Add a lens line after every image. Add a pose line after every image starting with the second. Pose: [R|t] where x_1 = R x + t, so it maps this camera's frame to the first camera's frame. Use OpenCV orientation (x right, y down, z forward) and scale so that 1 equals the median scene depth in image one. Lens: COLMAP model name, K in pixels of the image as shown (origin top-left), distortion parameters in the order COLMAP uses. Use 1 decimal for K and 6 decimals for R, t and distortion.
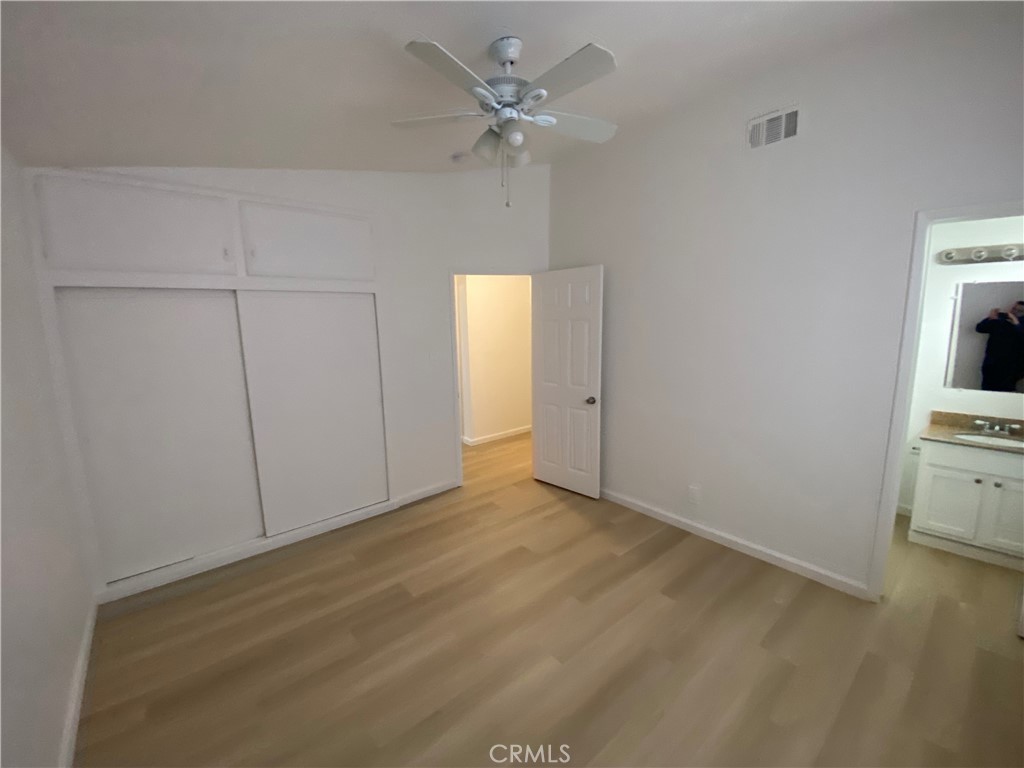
lens RADIAL K [[410.1, 0, 510.2], [0, 410.1, 382.9], [0, 0, 1]] dist [0.024954, -0.021145]
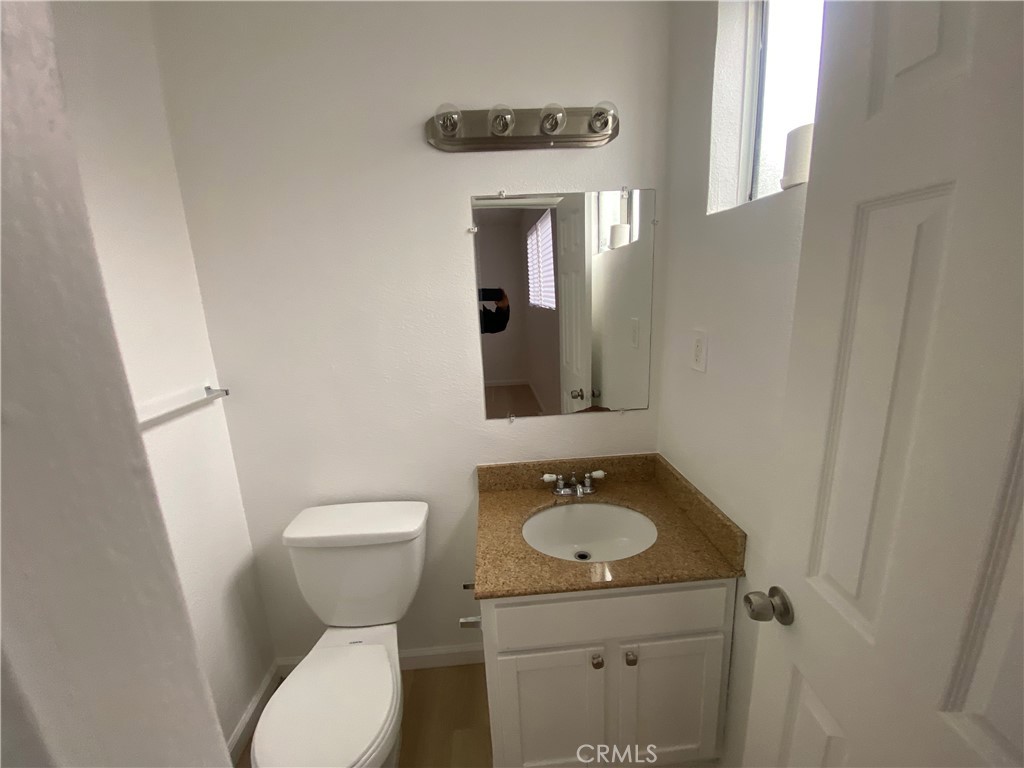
lens RADIAL K [[410.1, 0, 510.2], [0, 410.1, 382.9], [0, 0, 1]] dist [0.024954, -0.021145]
pose [[0.596086, -0.188483, 0.780484, 0.732015], [0.162717, 0.980244, 0.112451, -0.088559], [-0.786260, 0.059967, 0.614979, 0.708184]]
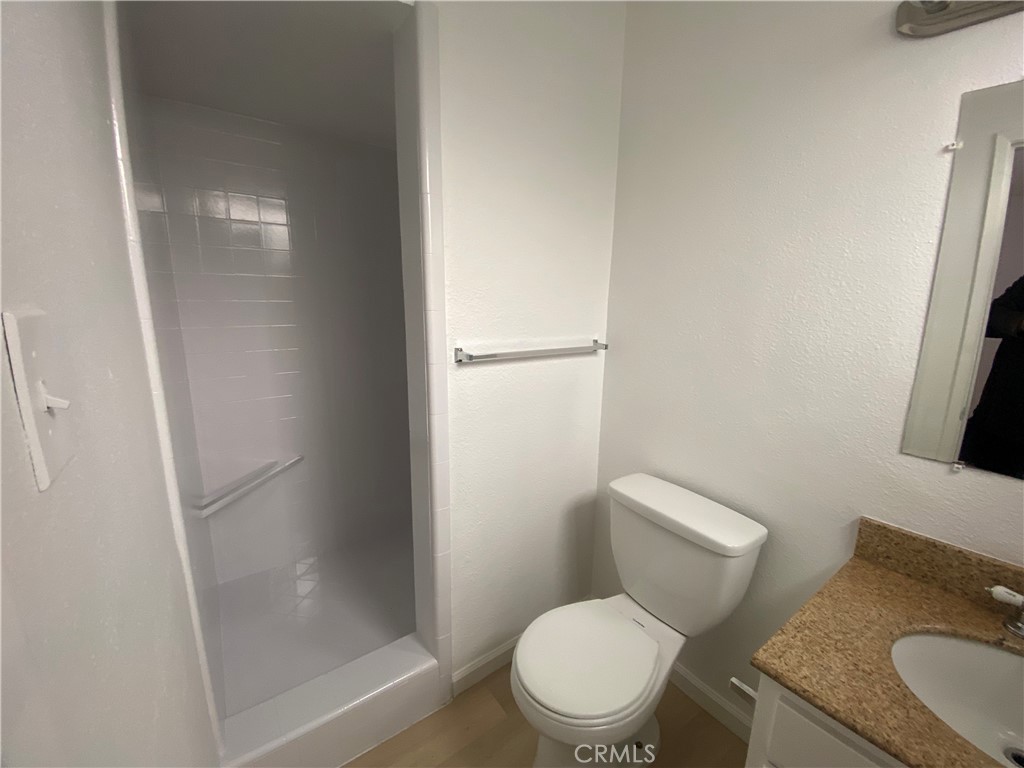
lens RADIAL K [[410.1, 0, 510.2], [0, 410.1, 382.9], [0, 0, 1]] dist [0.024954, -0.021145]
pose [[0.997481, 0.042969, -0.056445, 0.814864], [-0.040438, 0.998157, 0.045241, -0.048293], [0.058285, -0.042844, 0.997380, 0.708806]]
